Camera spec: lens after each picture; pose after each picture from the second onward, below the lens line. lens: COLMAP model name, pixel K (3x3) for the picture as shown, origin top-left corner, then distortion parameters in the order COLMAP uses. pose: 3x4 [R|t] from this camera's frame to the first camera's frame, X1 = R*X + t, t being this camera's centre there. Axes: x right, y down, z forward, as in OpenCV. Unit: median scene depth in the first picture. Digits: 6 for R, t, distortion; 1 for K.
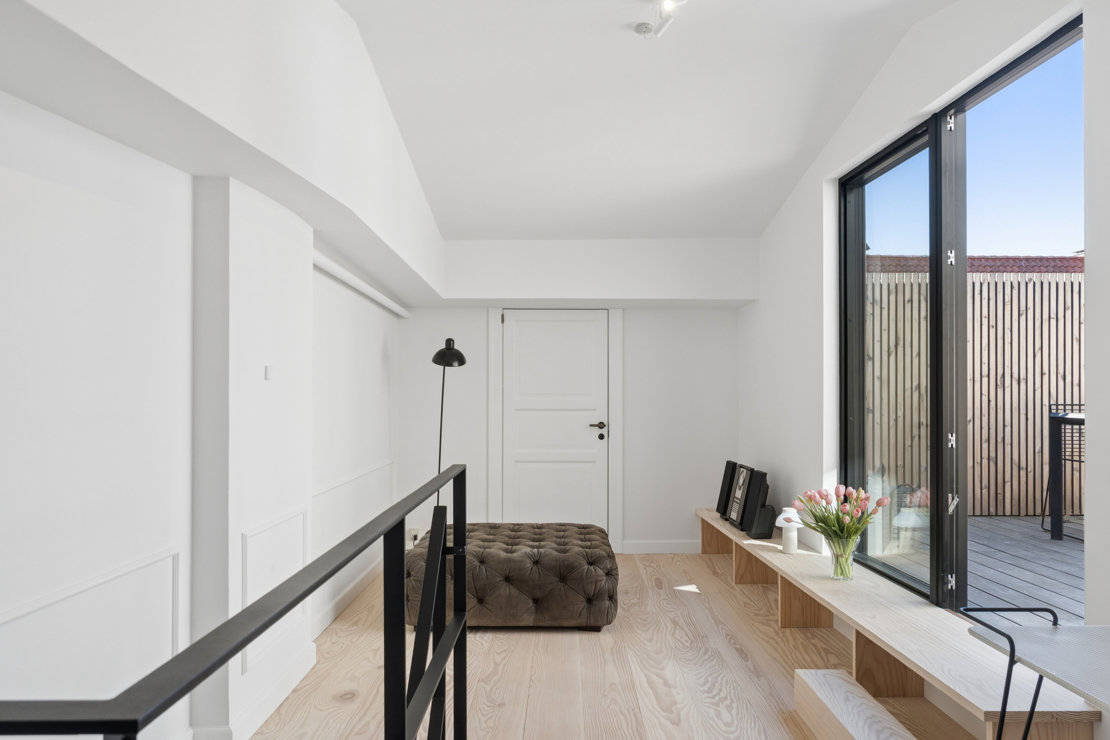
lens RADIAL K [[867.8, 0, 555.5], [0, 867.8, 374.3], [0, 0, 1]] dist [-0.001232, -0.000080]
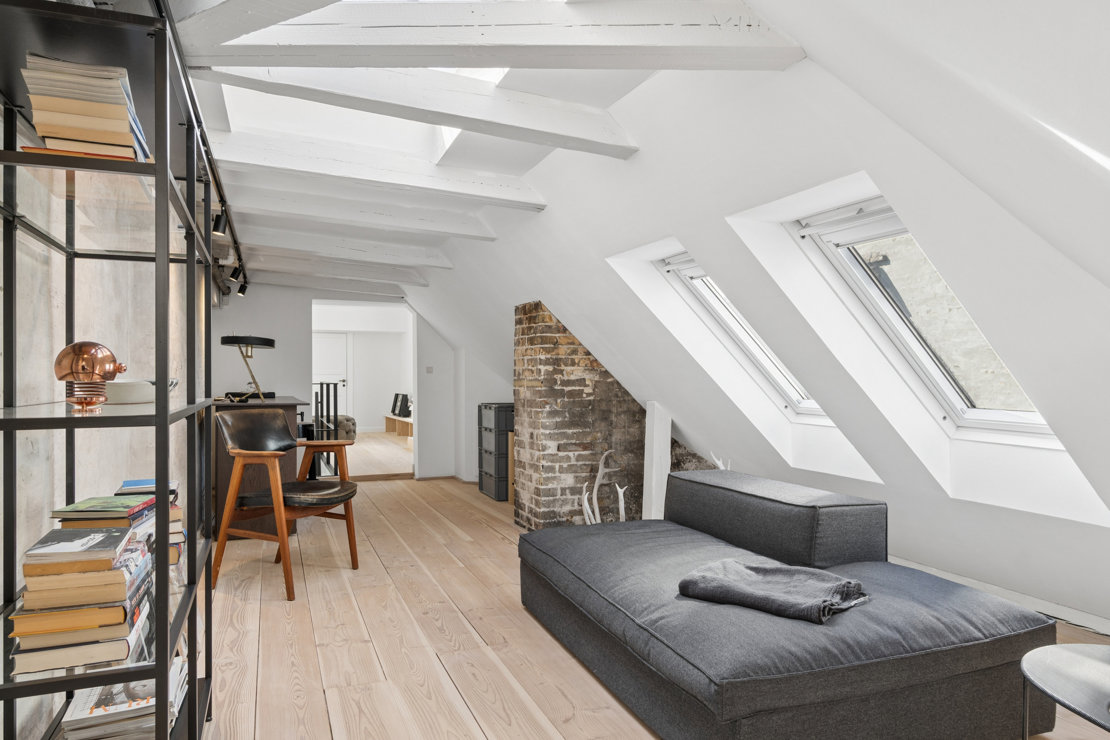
lens RADIAL K [[696.5, 0, 556.2], [0, 696.5, 371.1], [0, 0, 1]] dist [-0.000323, 0.000076]
pose [[0.924124, -0.005507, 0.382053, -0.167600], [-0.001224, 0.999848, 0.017375, -0.003992], [-0.382091, -0.016524, 0.923977, -1.209381]]
